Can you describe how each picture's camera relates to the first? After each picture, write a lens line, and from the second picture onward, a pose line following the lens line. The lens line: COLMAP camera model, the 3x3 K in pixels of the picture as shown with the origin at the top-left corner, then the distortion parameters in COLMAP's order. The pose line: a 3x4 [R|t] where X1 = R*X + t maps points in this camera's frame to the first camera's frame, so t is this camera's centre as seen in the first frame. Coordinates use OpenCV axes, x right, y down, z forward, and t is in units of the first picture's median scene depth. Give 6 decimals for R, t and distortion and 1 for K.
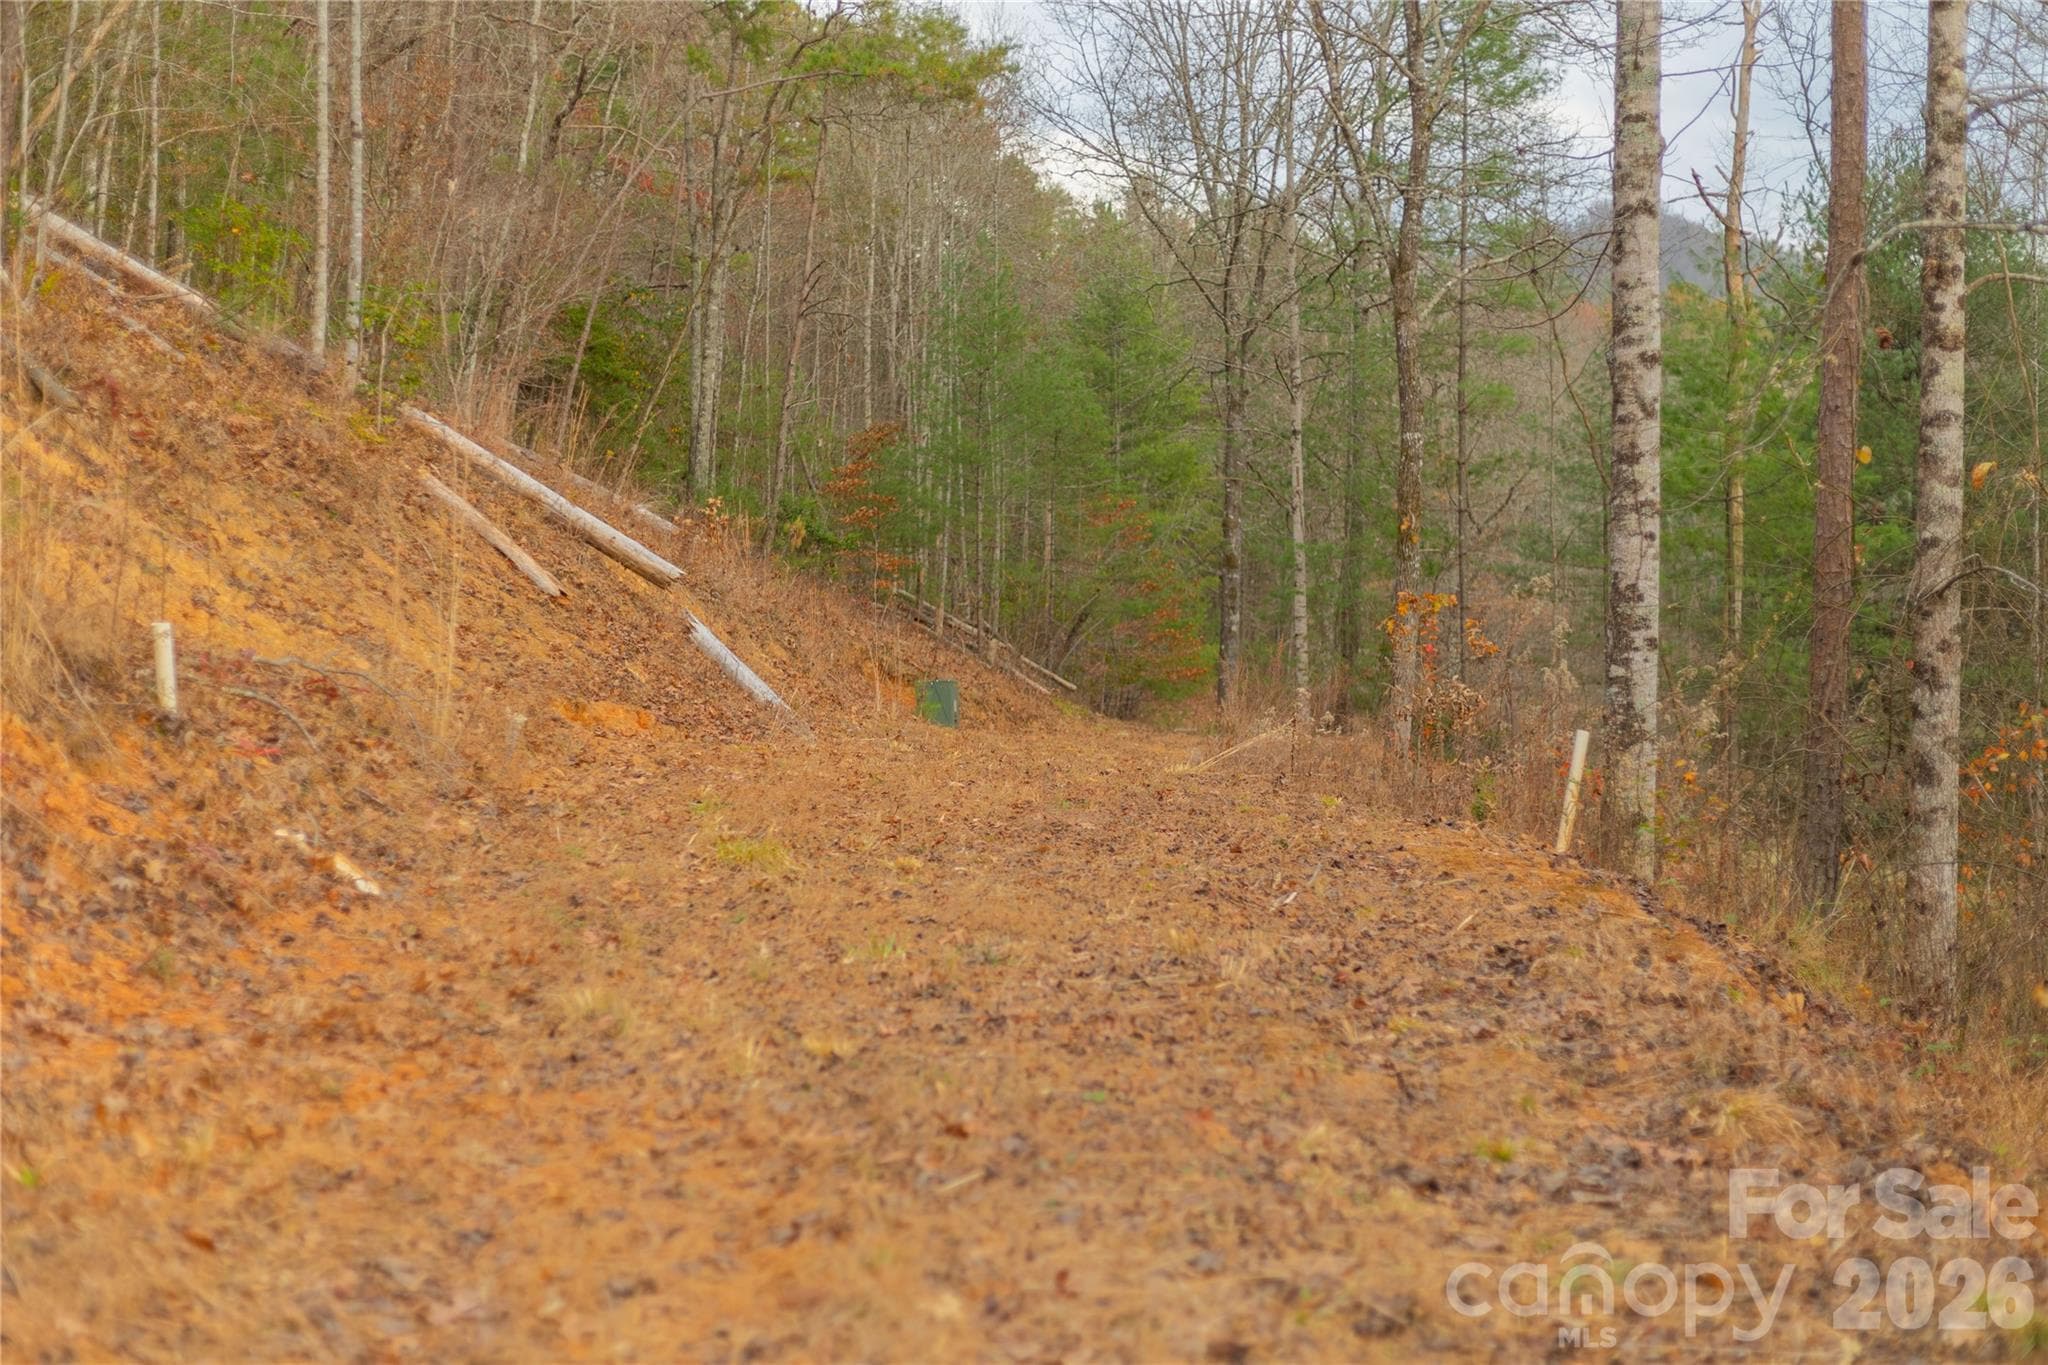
lens RADIAL K [[2943.7, 0, 1023.4], [0, 2943.7, 682.4], [0, 0, 1]] dist [0.013058, 0.000000]
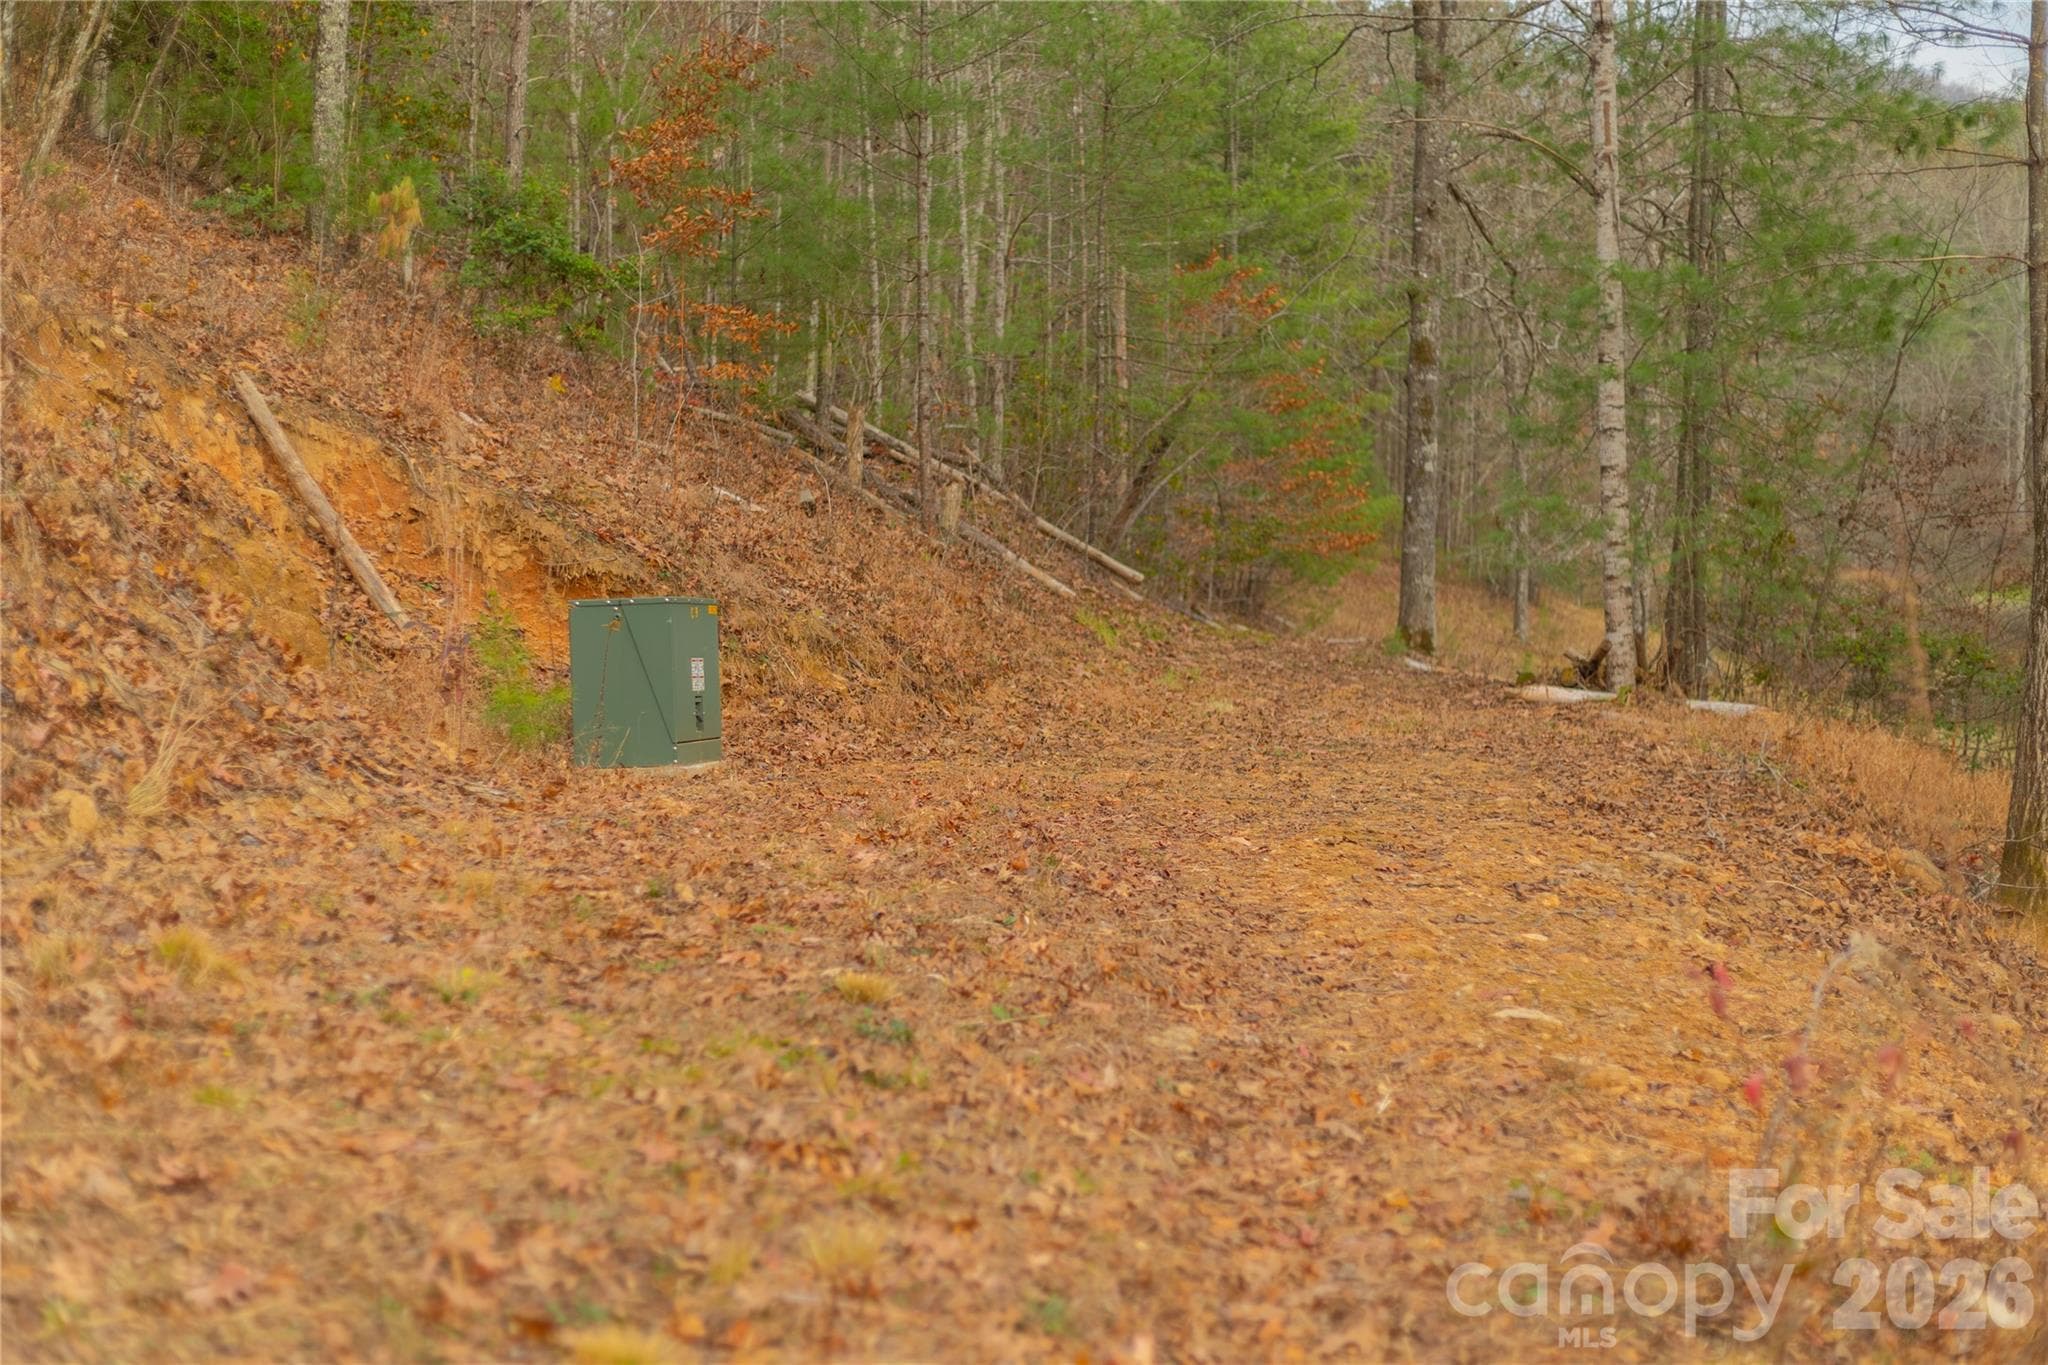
lens RADIAL K [[2943.7, 0, 1025.7], [0, 2943.7, 682.3], [0, 0, 1]] dist [0.013058, 0.000000]
pose [[0.999001, -0.006400, -0.044227, 0.017275], [0.008470, 0.998870, 0.046775, -0.003743], [0.043877, -0.047102, 0.997926, 0.413568]]
